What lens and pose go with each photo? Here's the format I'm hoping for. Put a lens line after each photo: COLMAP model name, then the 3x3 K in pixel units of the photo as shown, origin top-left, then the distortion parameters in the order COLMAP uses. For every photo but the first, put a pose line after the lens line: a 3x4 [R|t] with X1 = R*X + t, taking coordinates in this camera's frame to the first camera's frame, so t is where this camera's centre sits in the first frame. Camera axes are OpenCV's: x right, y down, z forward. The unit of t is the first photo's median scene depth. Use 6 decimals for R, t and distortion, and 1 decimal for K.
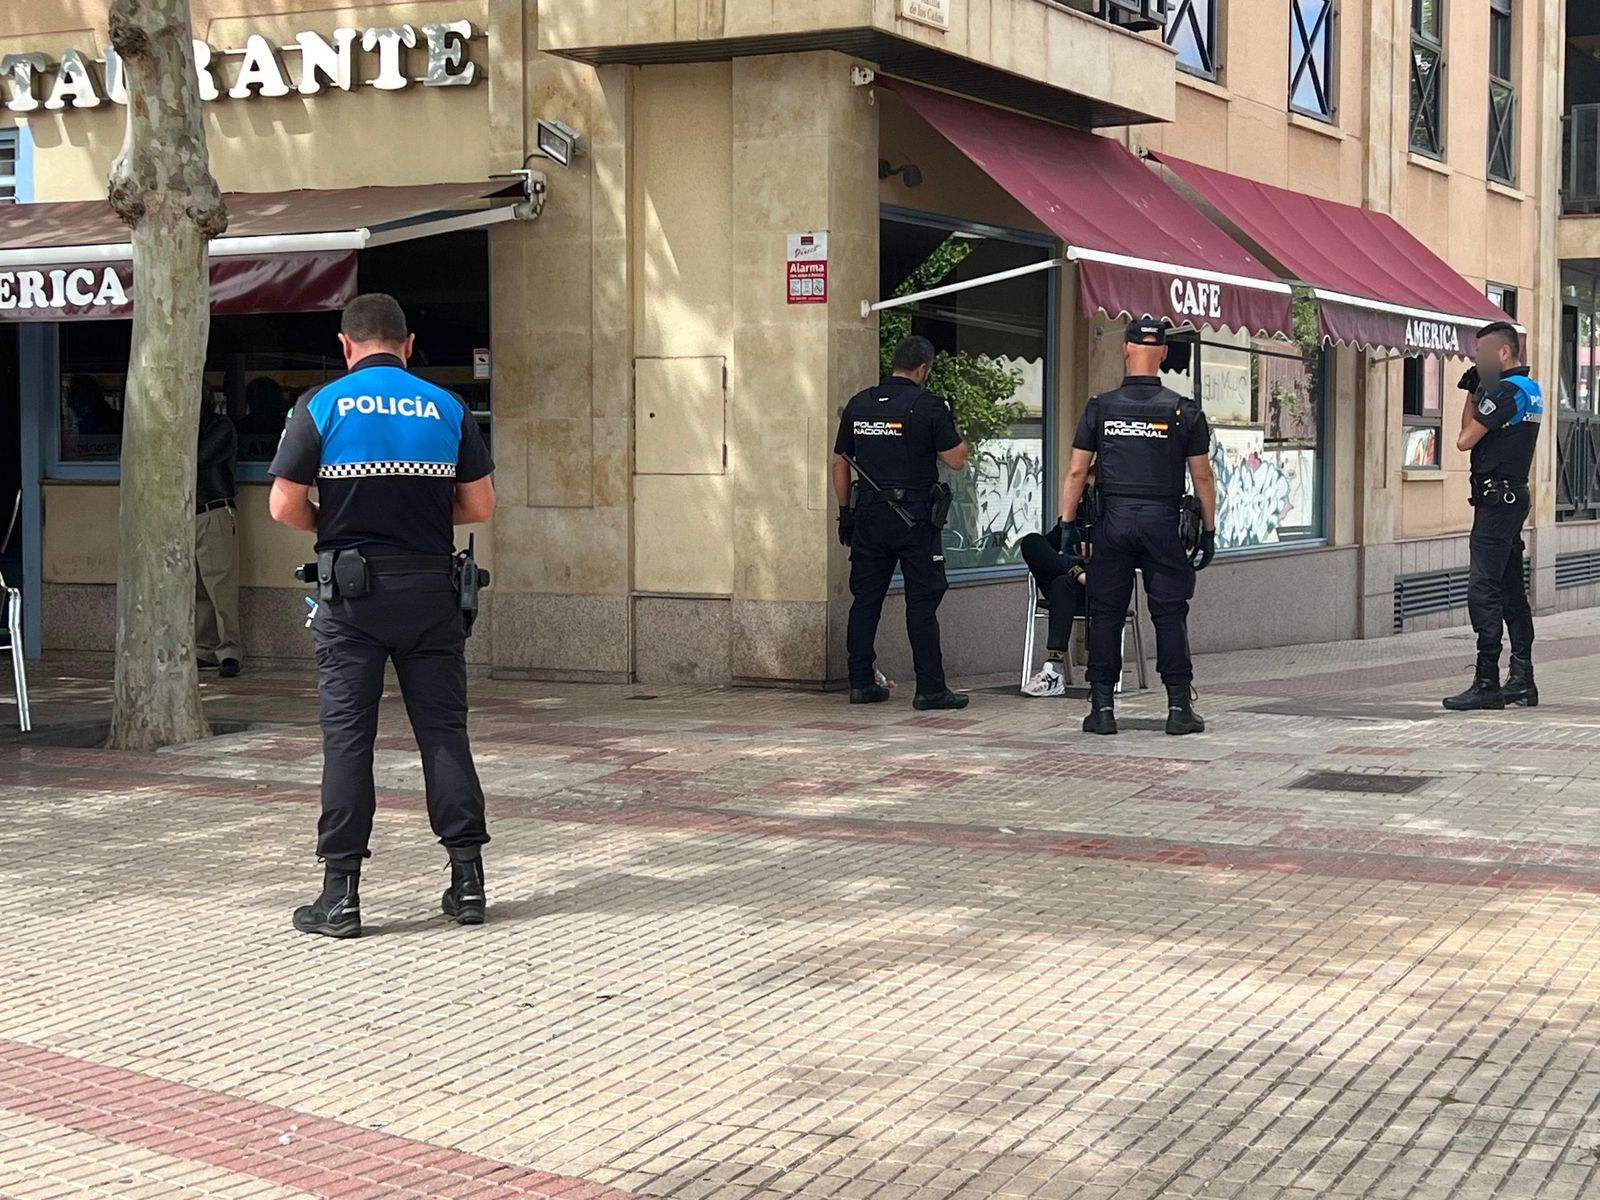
lens RADIAL K [[2659.9, 0, 819.0], [0, 2659.9, 603.2], [0, 0, 1]] dist [0.232296, -0.768221]
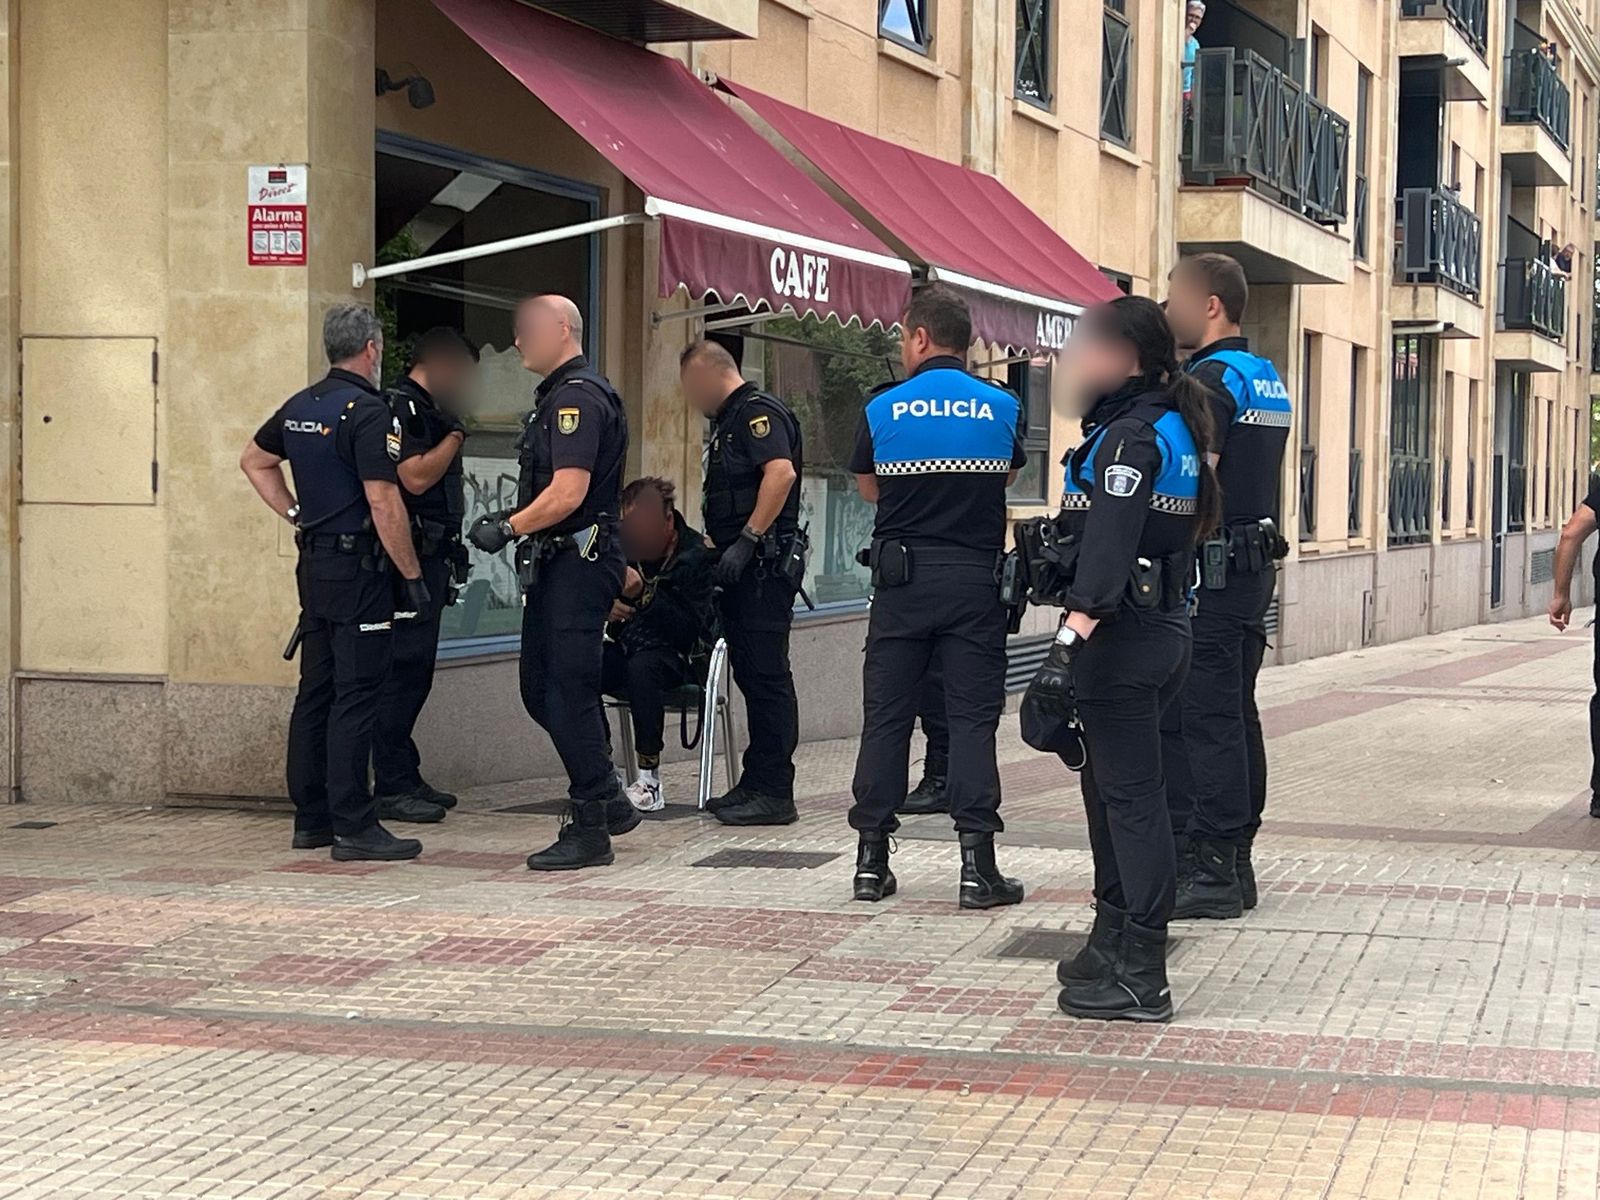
lens RADIAL K [[3322.3, 0, 800.6], [0, 3322.3, 634.5], [0, 0, 1]] dist [0.316542, -1.723838]
pose [[0.983574, 0.002565, 0.180487, -0.027173], [-0.001158, 0.999968, -0.007903, -0.007347], [-0.180502, 0.007564, 0.983546, 0.097040]]
